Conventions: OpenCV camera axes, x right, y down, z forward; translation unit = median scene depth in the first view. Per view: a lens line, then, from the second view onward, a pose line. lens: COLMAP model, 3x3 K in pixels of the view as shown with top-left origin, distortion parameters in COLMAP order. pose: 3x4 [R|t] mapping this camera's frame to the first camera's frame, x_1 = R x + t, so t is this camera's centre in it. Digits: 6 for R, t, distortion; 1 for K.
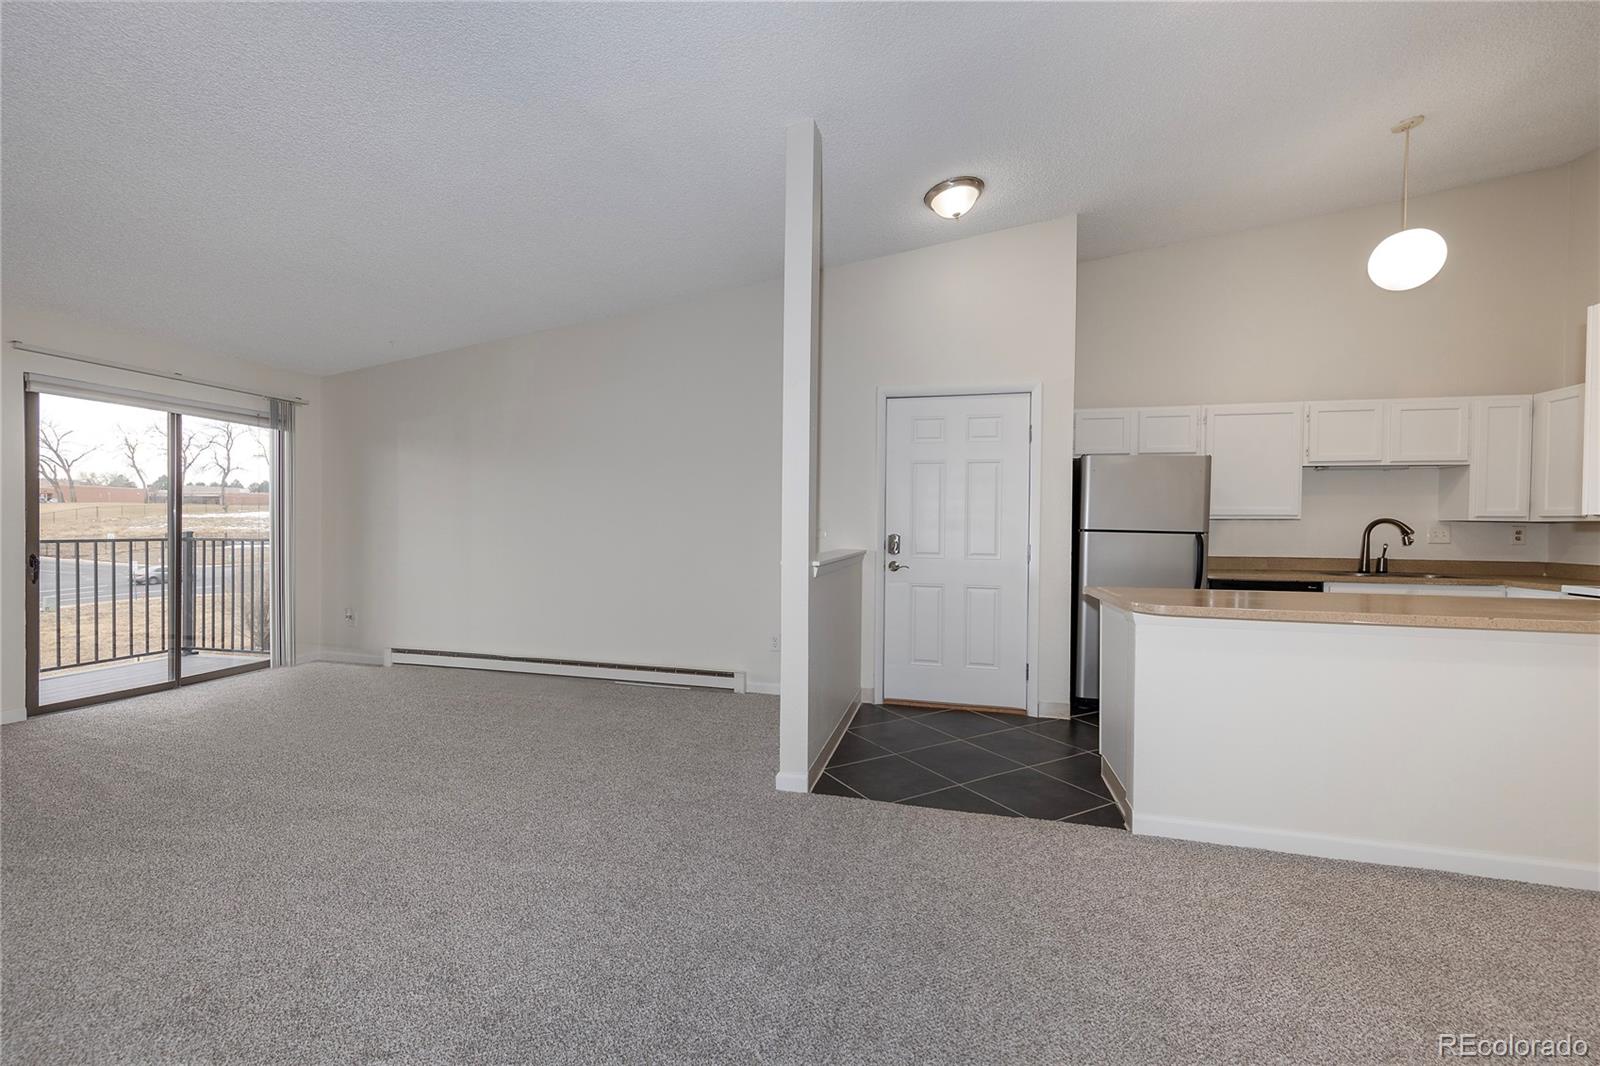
lens RADIAL K [[650.6, 0, 795.8], [0, 650.6, 530.4], [0, 0, 1]] dist [0.008113, -0.000295]
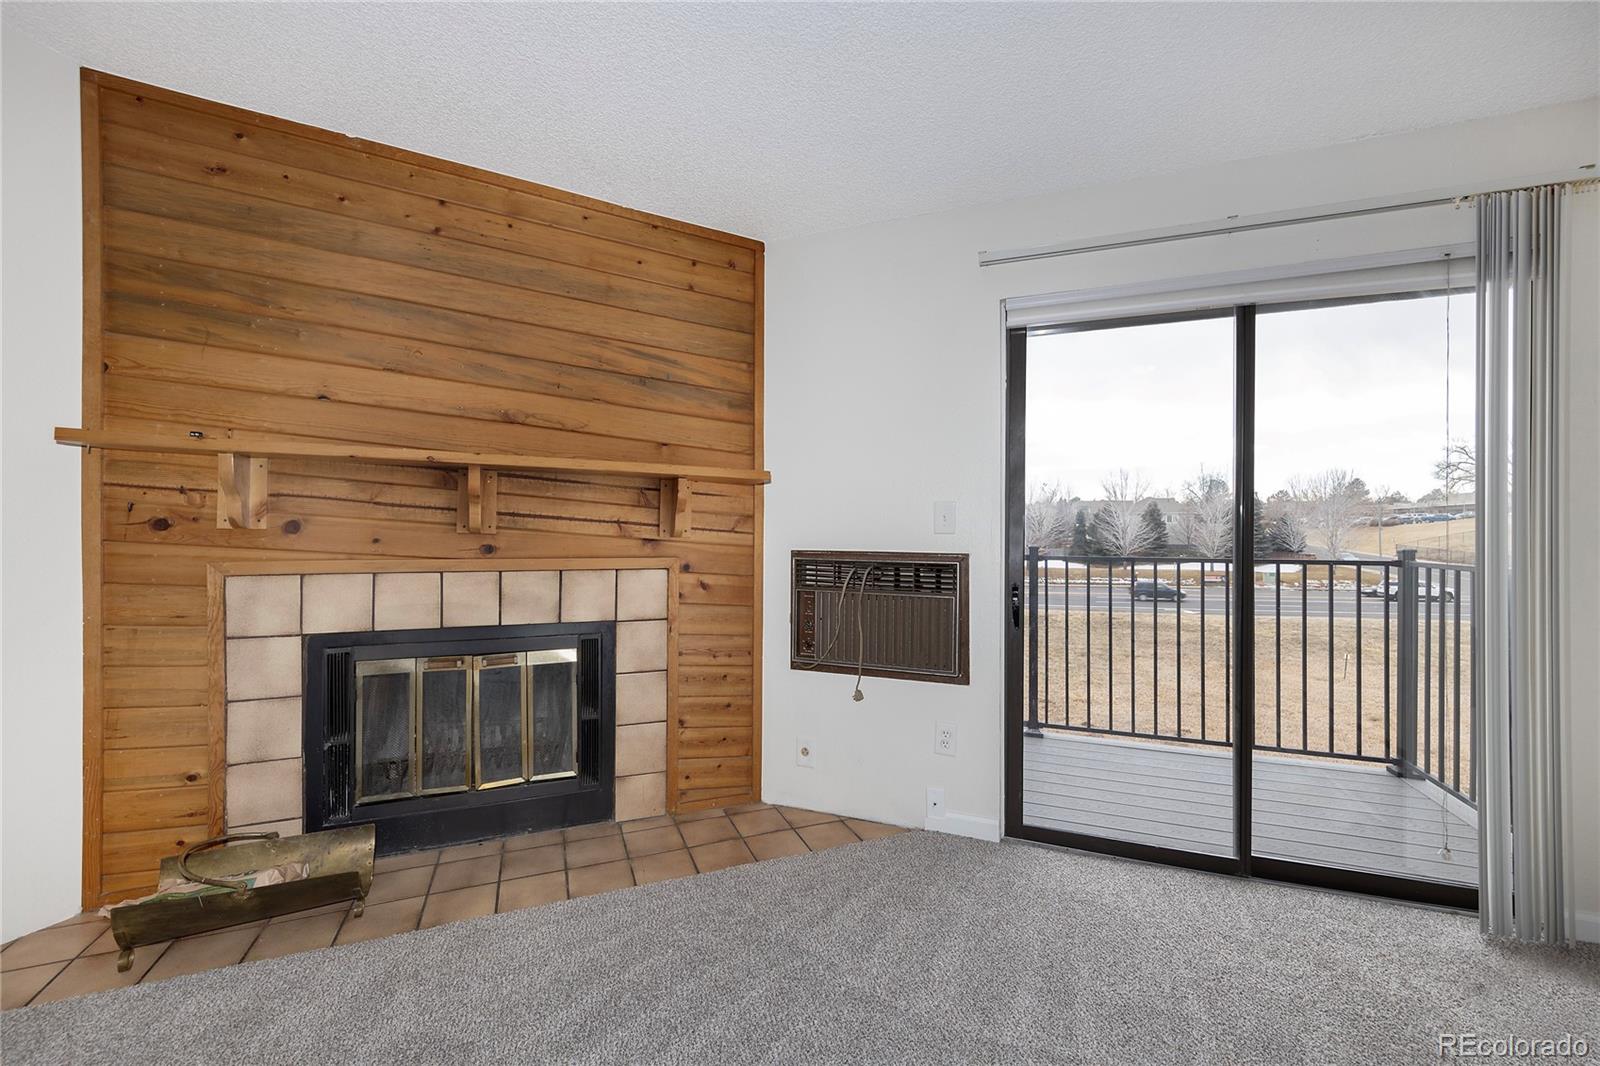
lens RADIAL K [[650.6, 0, 795.8], [0, 650.6, 530.4], [0, 0, 1]] dist [0.008113, -0.000295]
pose [[-0.110306, -0.009160, -0.993855, -0.428558], [-0.010516, 0.999912, -0.008049, -0.006018], [0.993842, 0.009564, -0.110393, 0.724527]]
